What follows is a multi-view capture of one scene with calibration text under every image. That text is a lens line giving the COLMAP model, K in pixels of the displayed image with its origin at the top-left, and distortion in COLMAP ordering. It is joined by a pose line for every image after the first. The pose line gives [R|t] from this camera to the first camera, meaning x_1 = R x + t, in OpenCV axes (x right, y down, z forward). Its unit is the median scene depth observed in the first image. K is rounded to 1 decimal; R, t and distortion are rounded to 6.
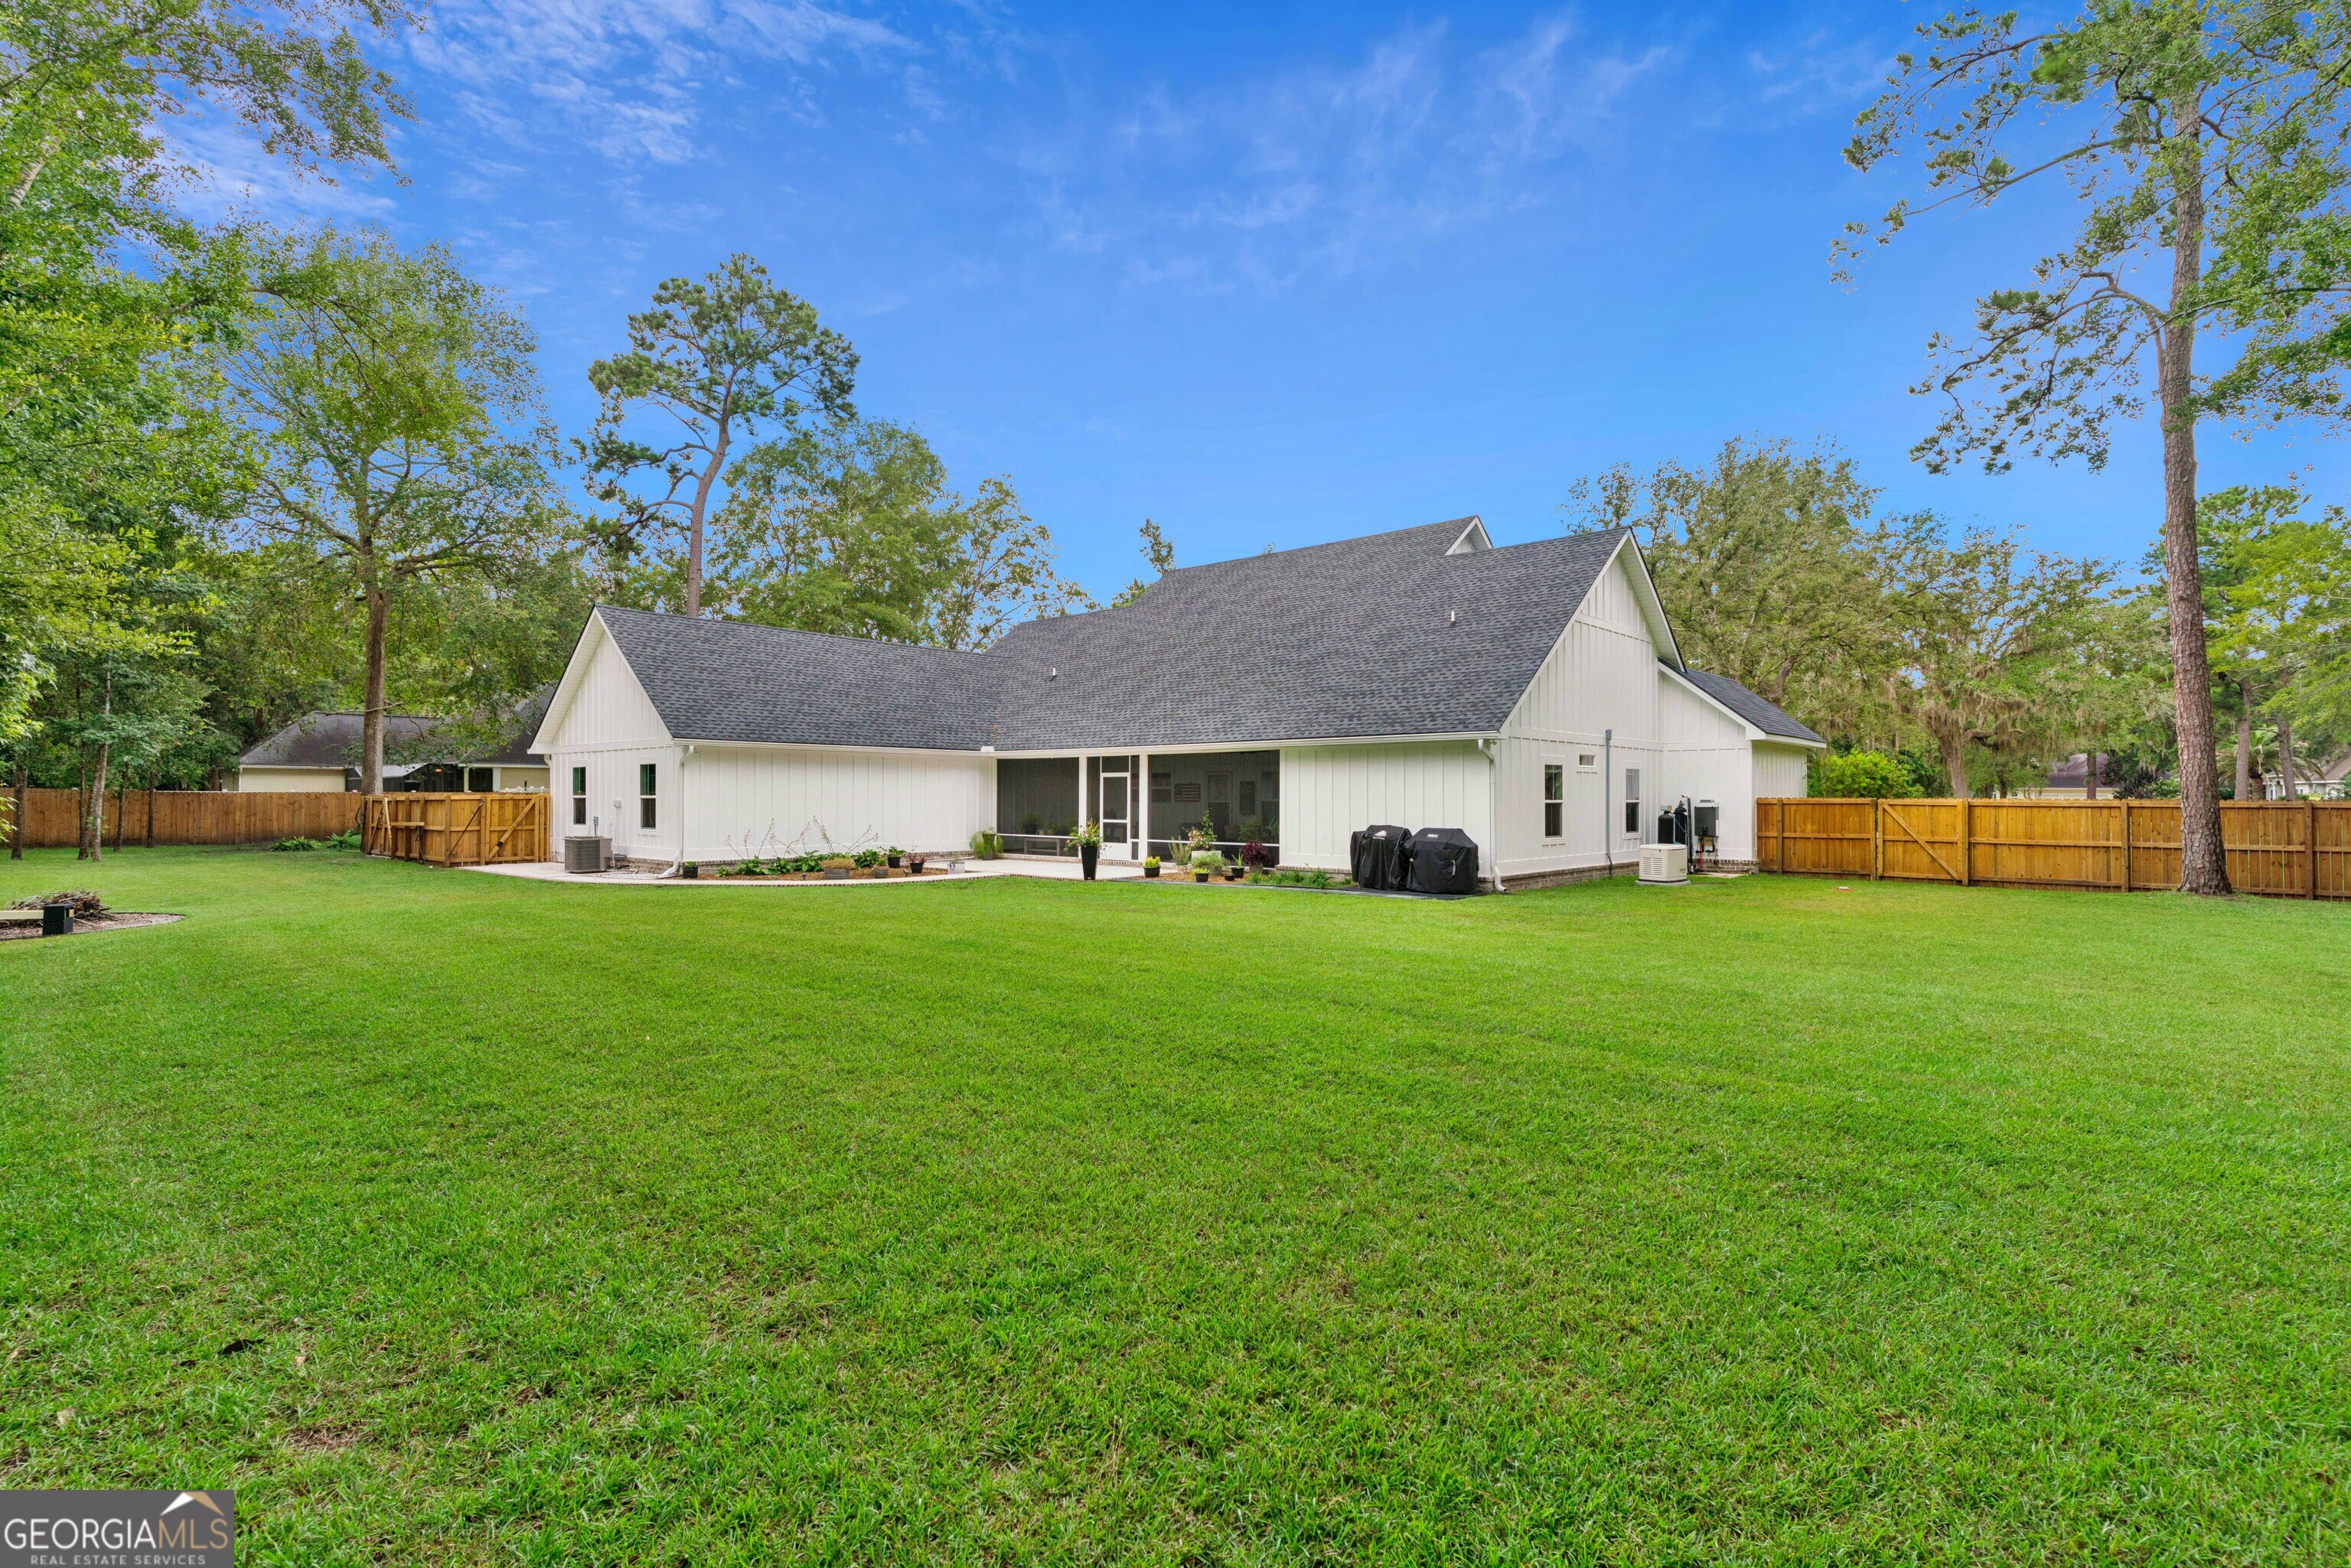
lens RADIAL K [[1112.8, 0, 1180.1], [0, 1112.8, 788.5], [0, 0, 1]] dist [-0.000830, -0.000680]
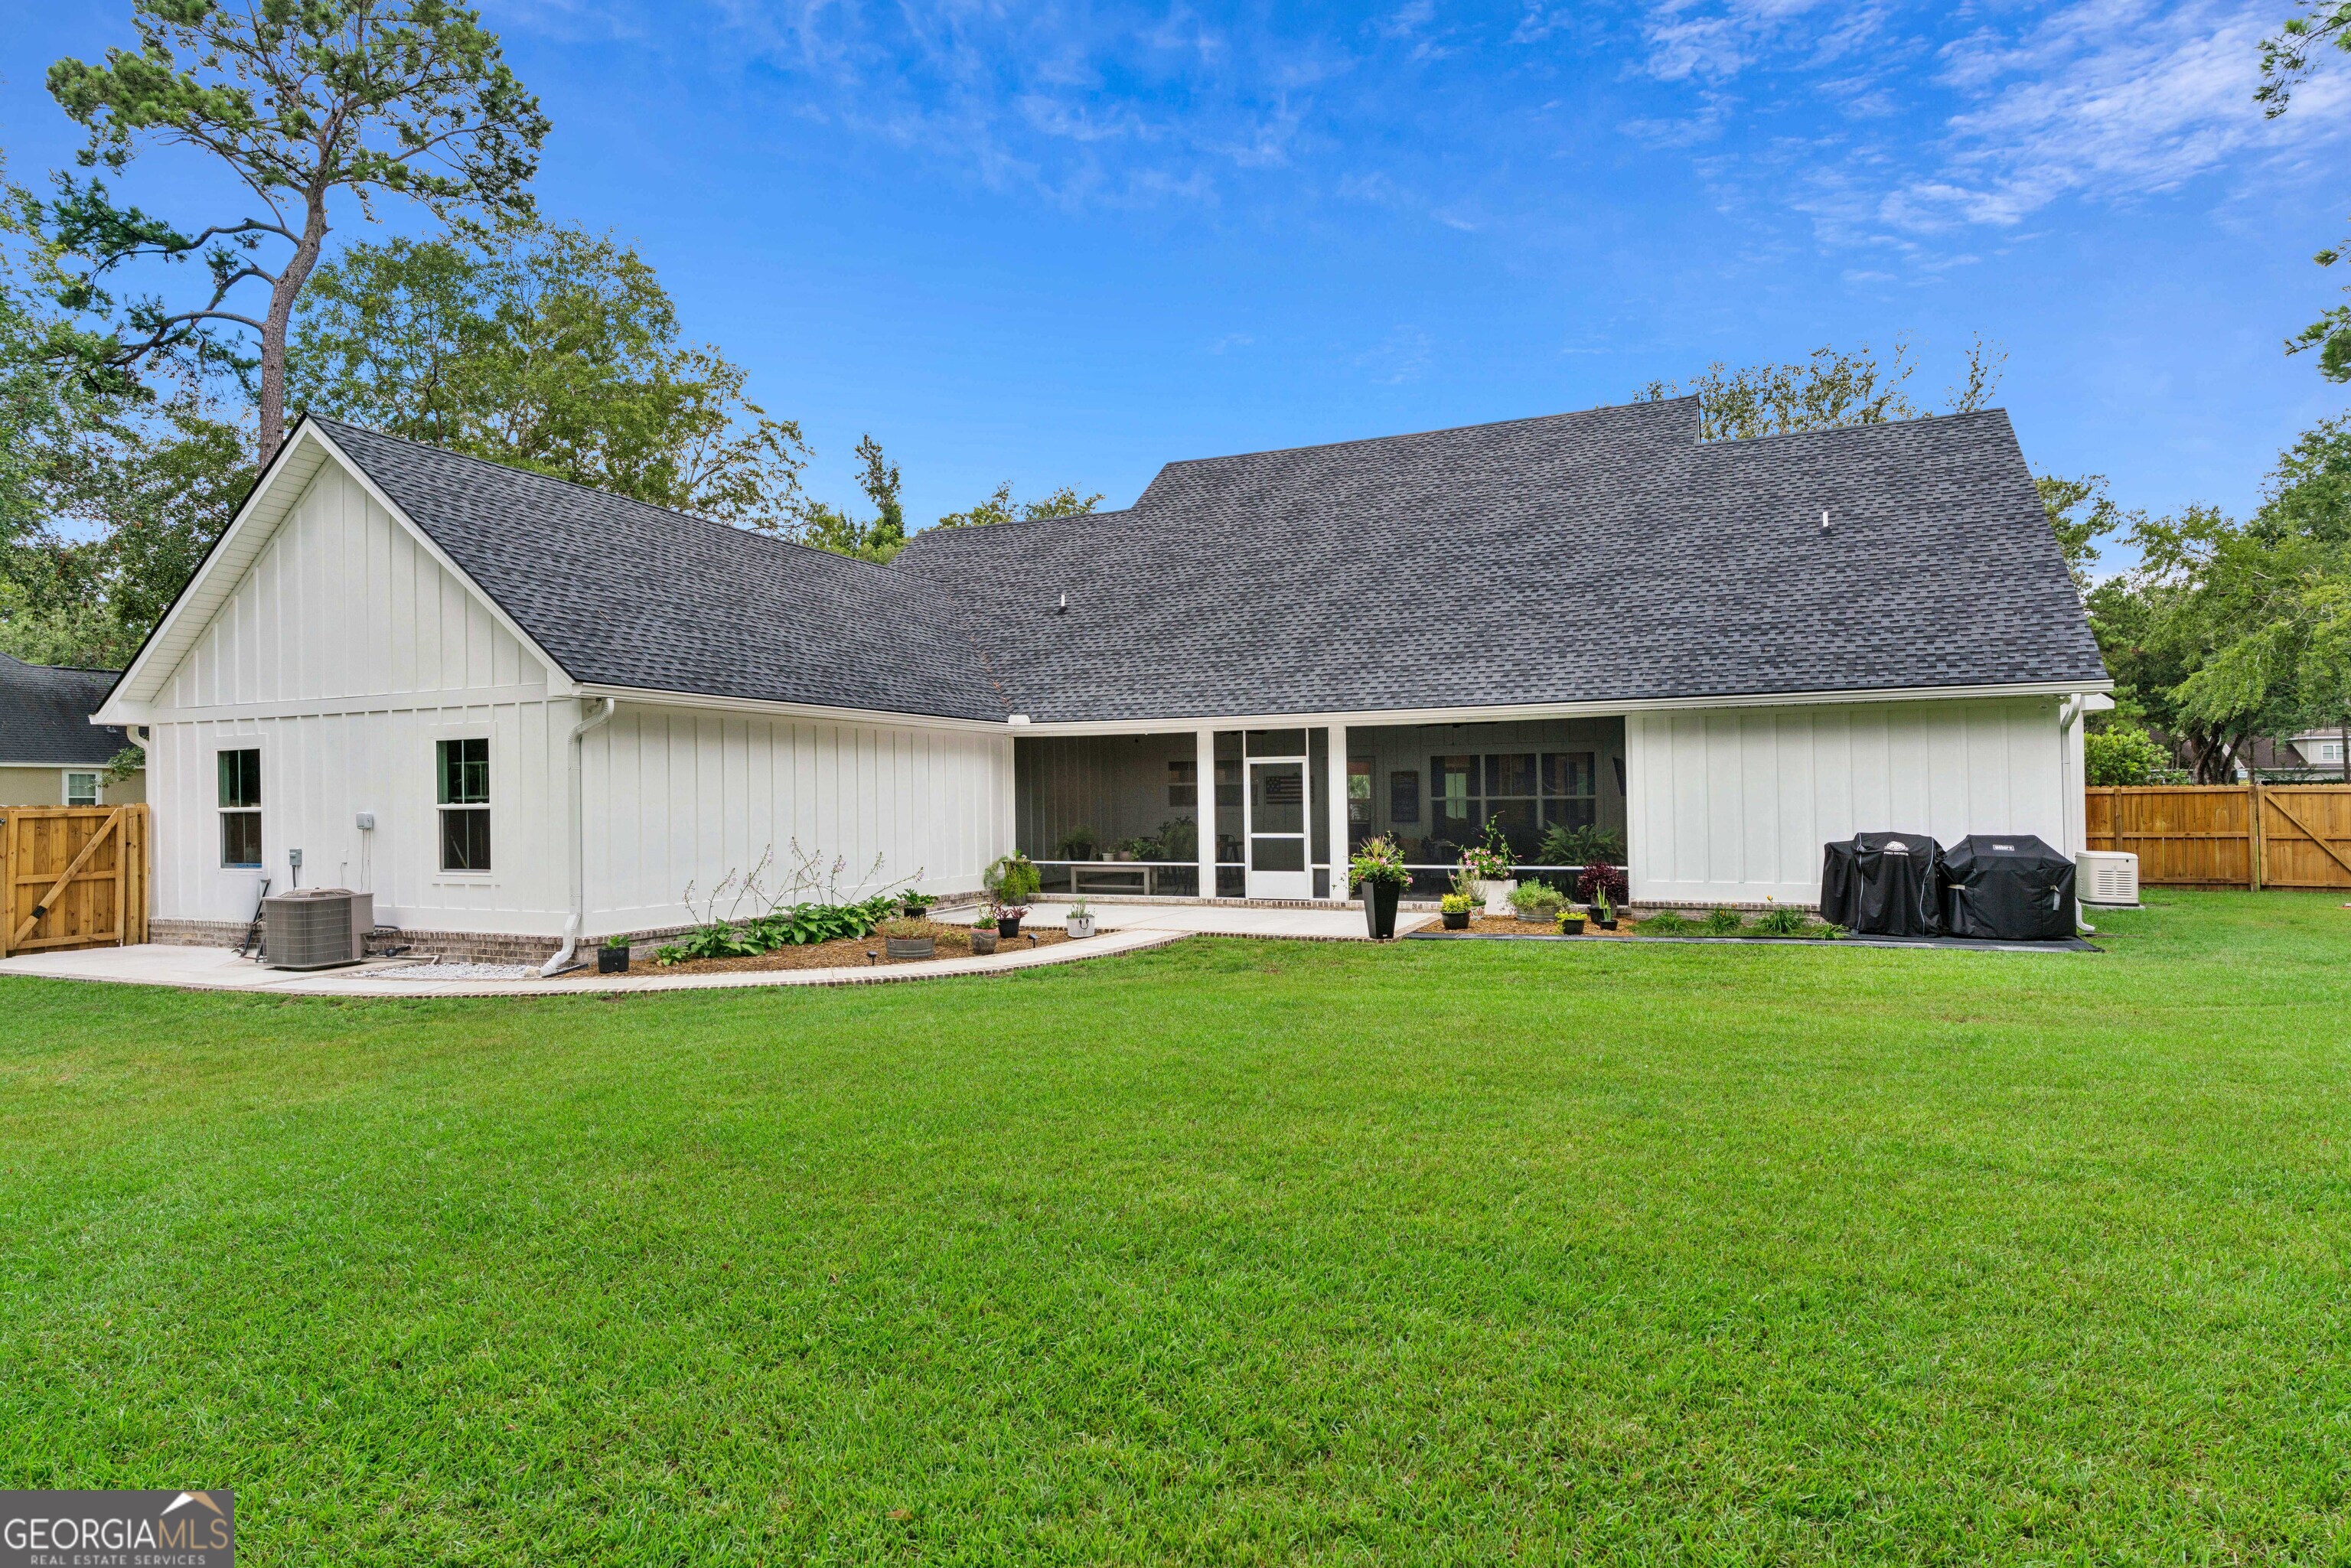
lens RADIAL K [[1297.1, 0, 1177.9], [0, 1297.1, 786.9], [0, 0, 1]] dist [-0.001960, -0.000340]
pose [[0.952599, -0.010211, 0.304059, -0.302177], [0.011657, 0.999928, -0.002939, 0.003609], [-0.304007, 0.006344, 0.952649, 0.308839]]
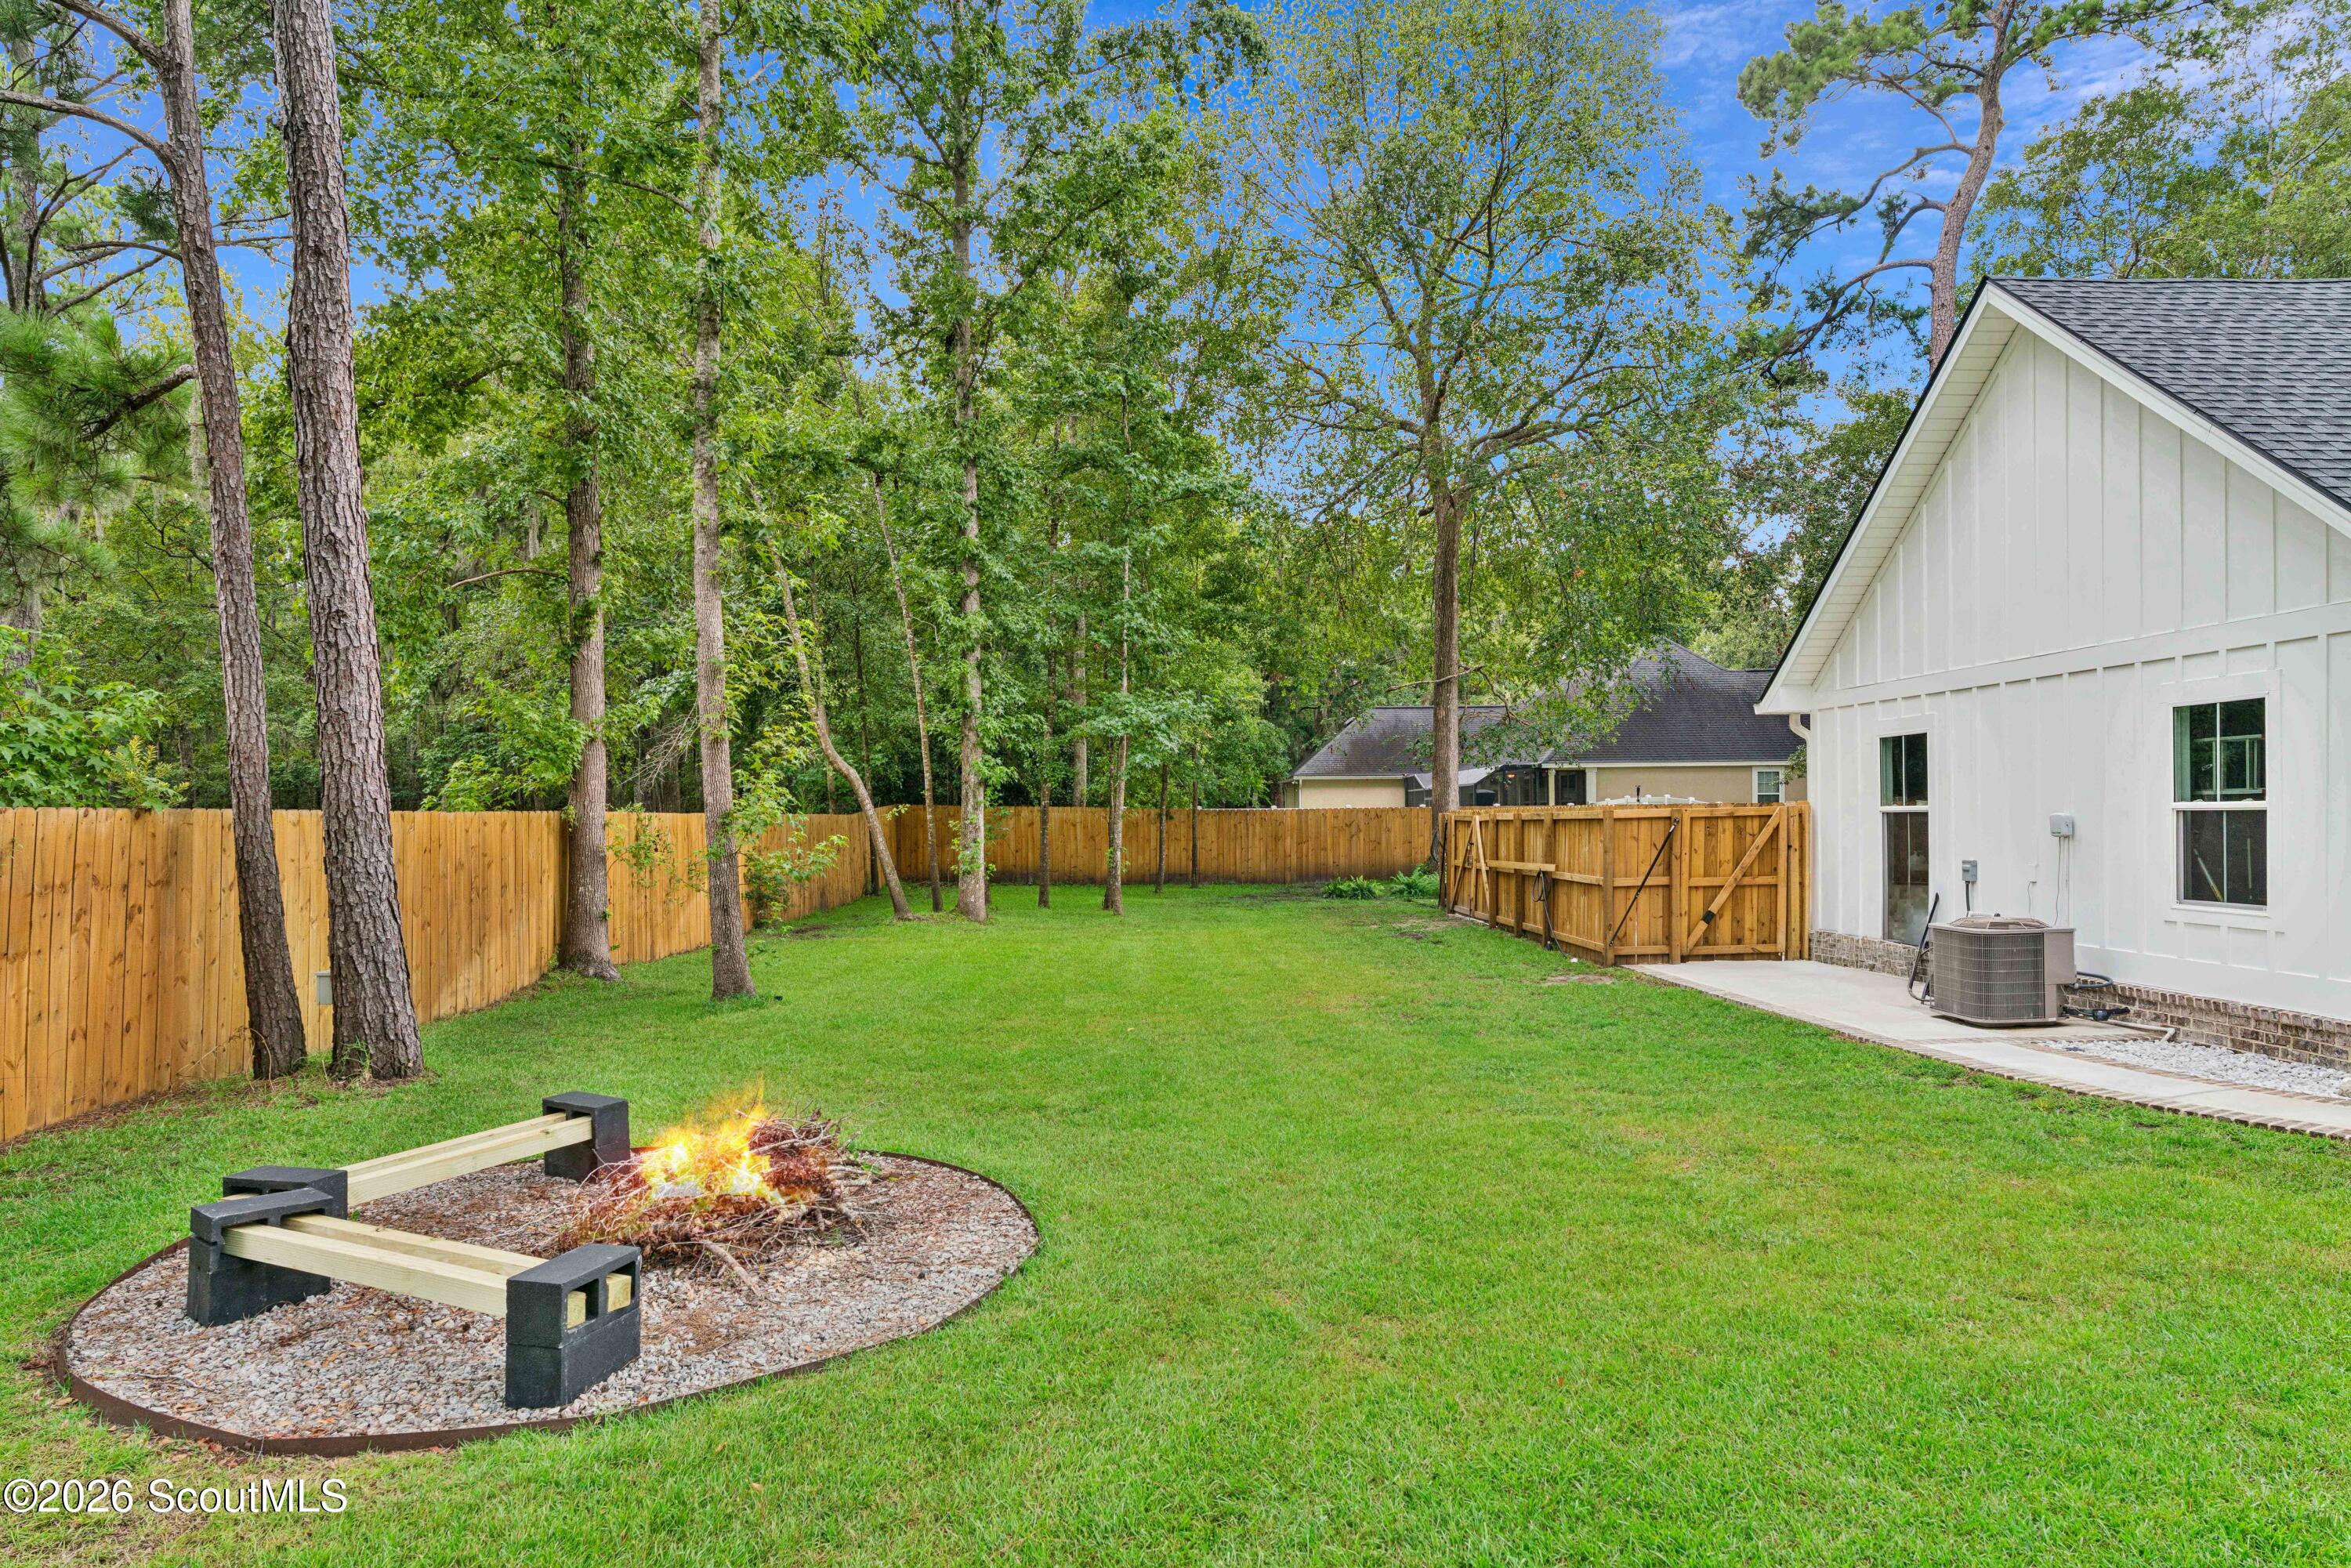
lens RADIAL K [[1399.3, 0, 1176.4], [0, 1399.3, 841.8], [0, 0, 1]] dist [-0.002815, 0.005642]
pose [[0.696103, 0.004140, -0.717930, -0.342257], [0.017871, 0.999574, 0.023091, 0.002778], [0.717719, -0.028904, 0.695733, 0.436698]]
